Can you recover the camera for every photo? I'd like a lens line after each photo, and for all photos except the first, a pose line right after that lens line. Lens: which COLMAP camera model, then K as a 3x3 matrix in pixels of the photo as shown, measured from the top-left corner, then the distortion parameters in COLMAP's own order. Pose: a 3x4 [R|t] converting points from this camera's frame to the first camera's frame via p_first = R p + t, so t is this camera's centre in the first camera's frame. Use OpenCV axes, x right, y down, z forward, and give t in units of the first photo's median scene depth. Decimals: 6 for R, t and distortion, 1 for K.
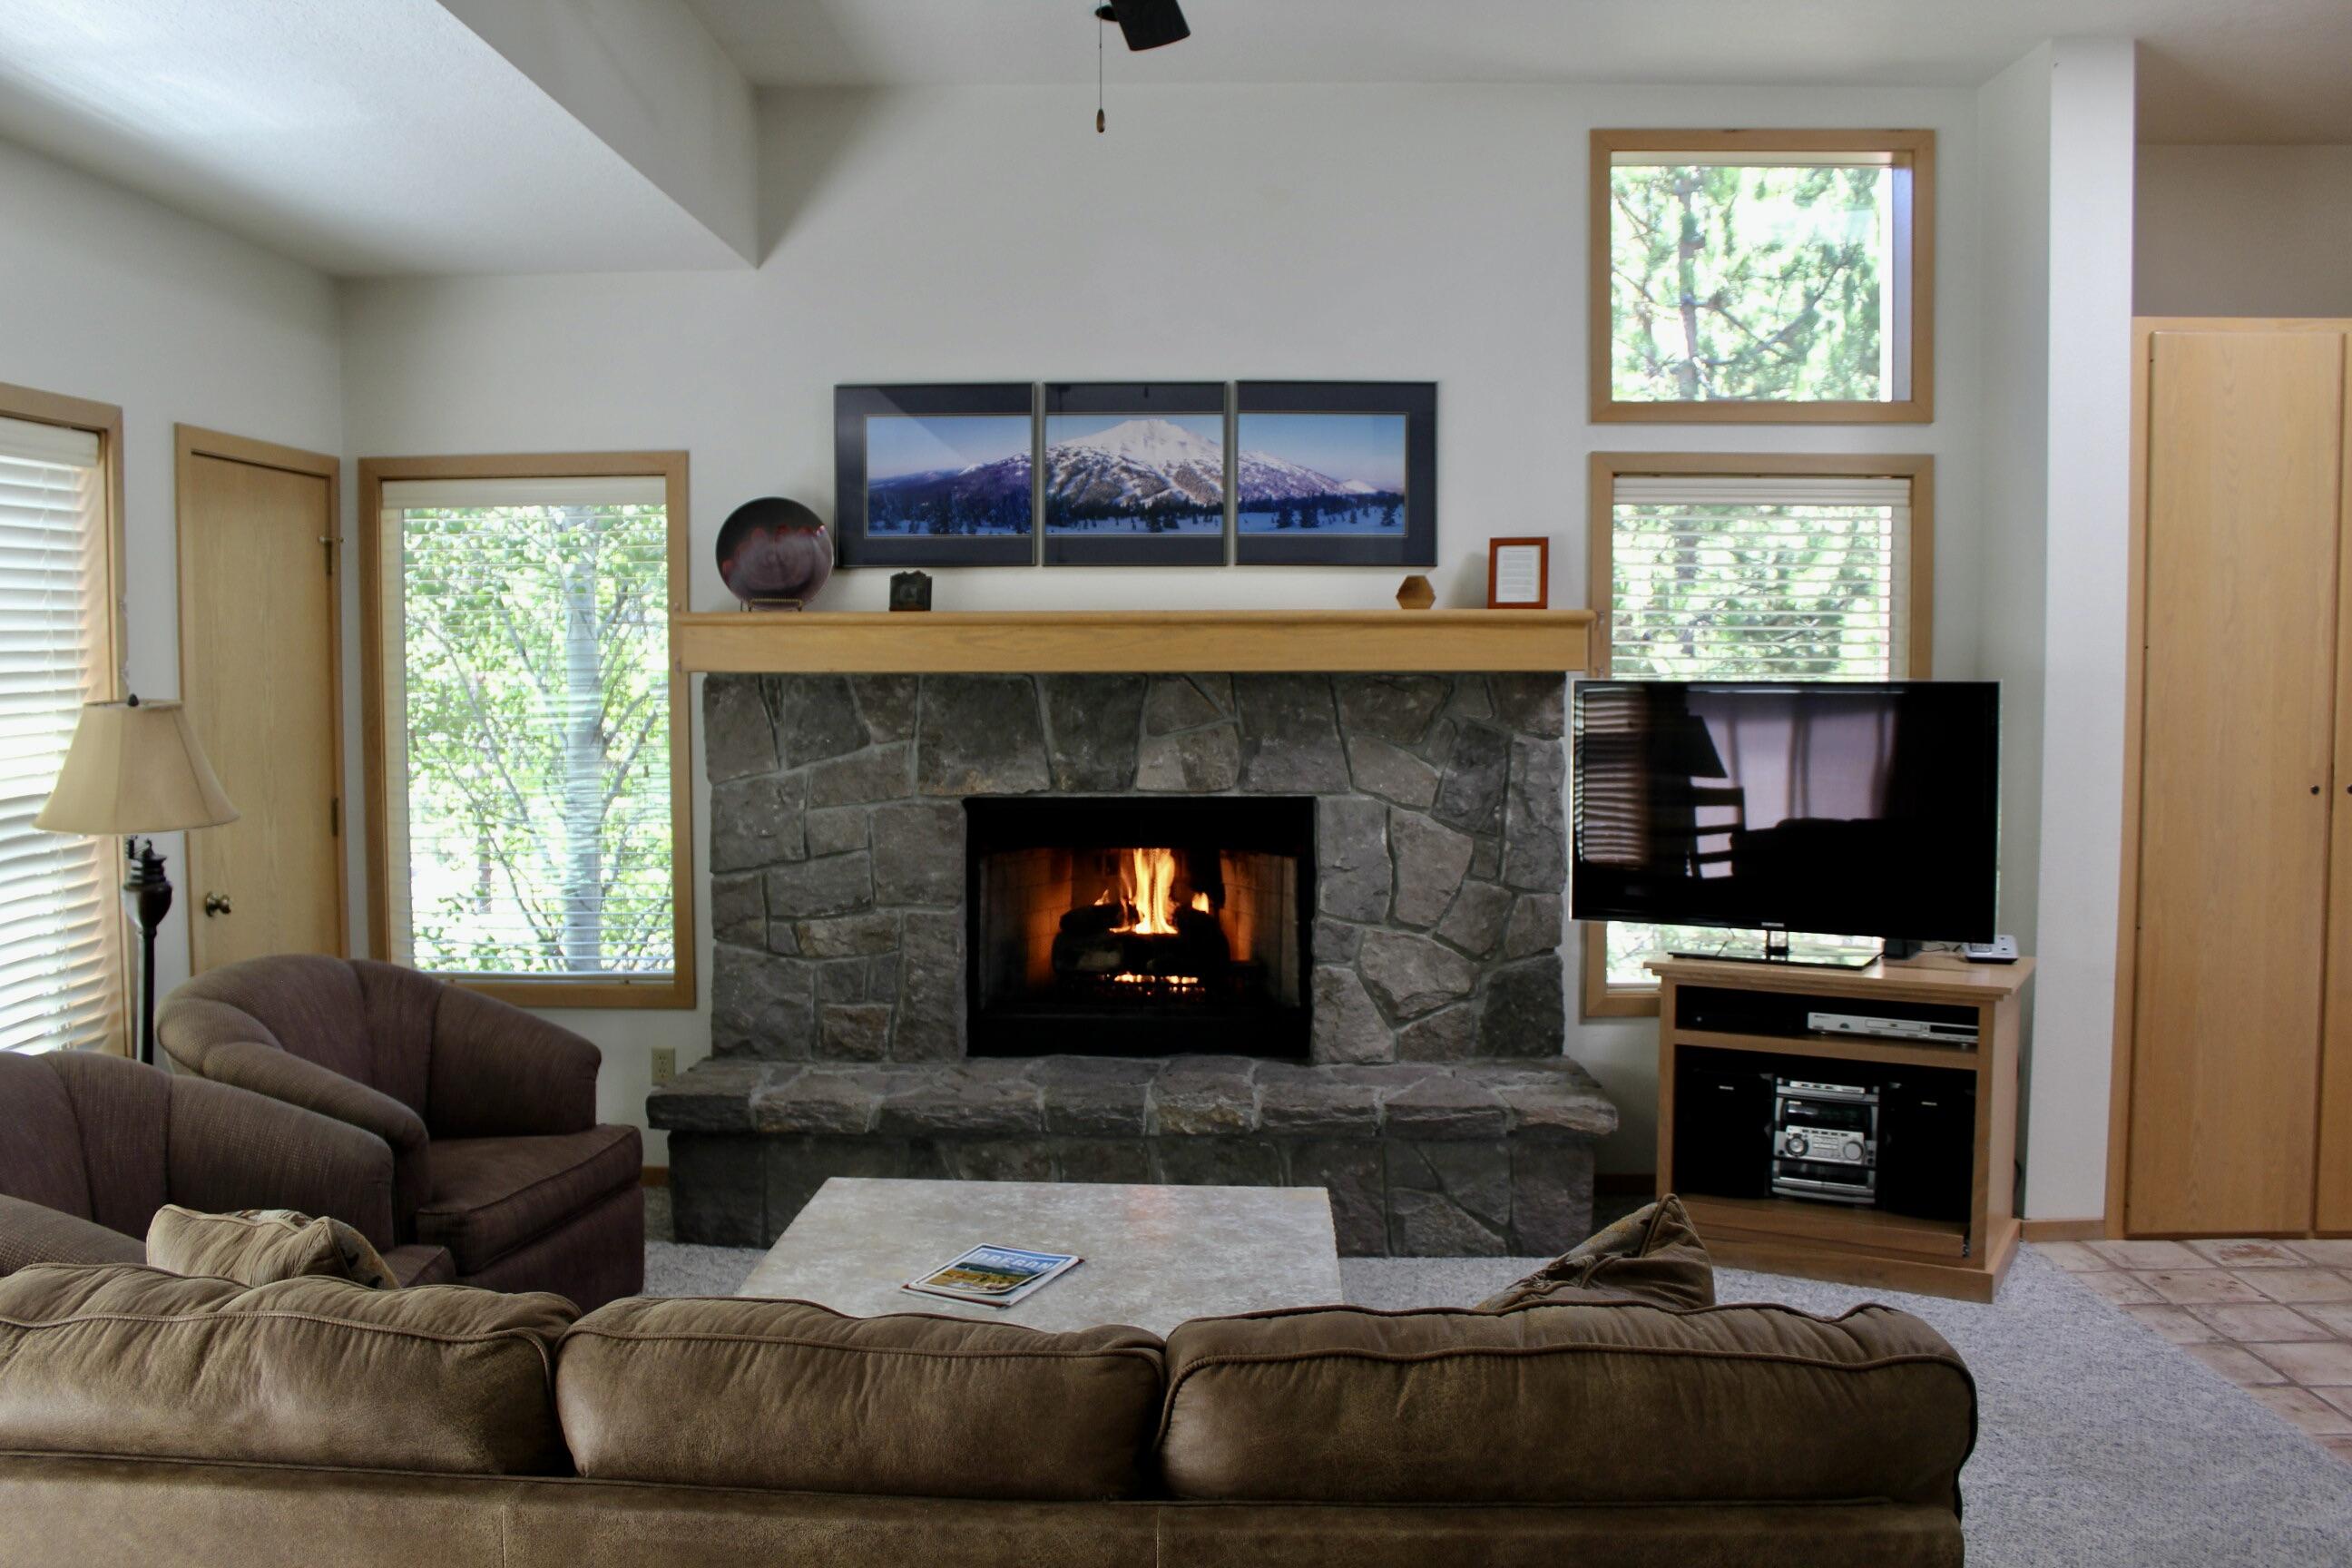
lens RADIAL K [[1967.5, 0, 1176.0], [0, 1967.5, 784.0], [0, 0, 1]] dist [-0.164964, 0.152284]
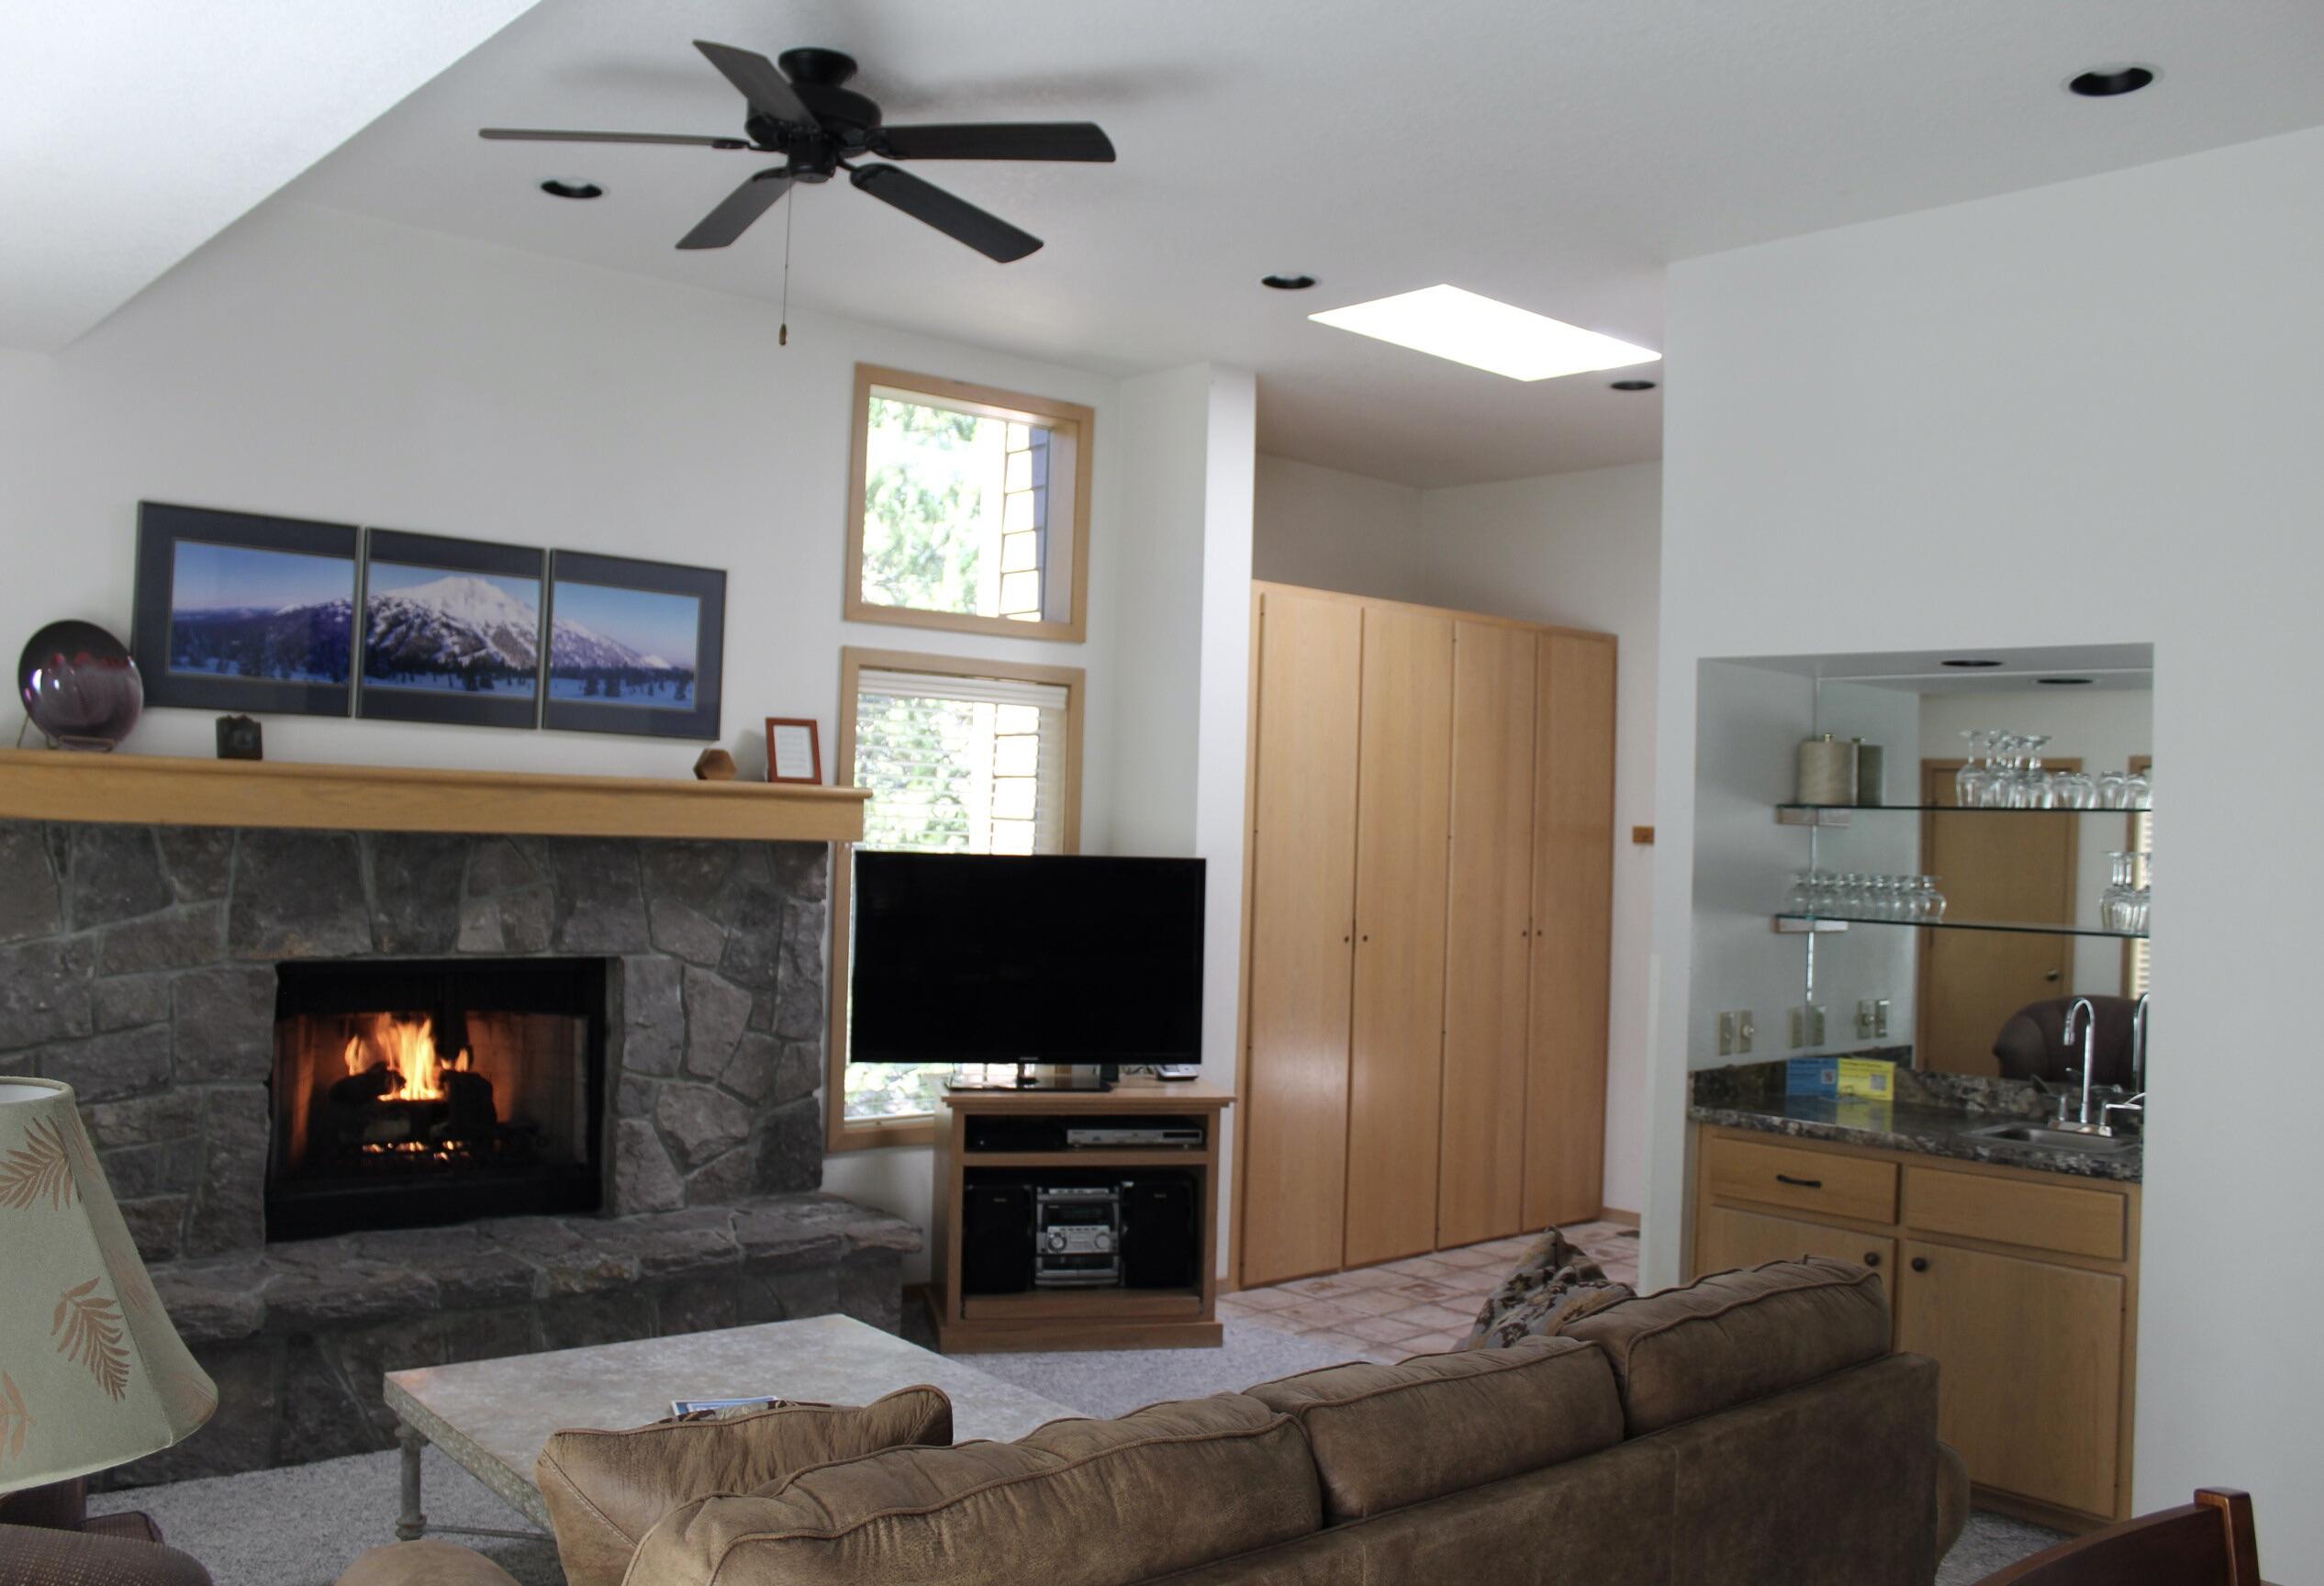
lens RADIAL K [[1979.8, 0, 1162.0], [0, 1979.8, 793.0], [0, 0, 1]] dist [-0.171884, 0.133623]
pose [[0.726263, 0.038176, 0.686356, -0.431360], [0.010411, 0.997731, -0.066511, -0.008110], [-0.687338, 0.055450, 0.724218, 0.053006]]
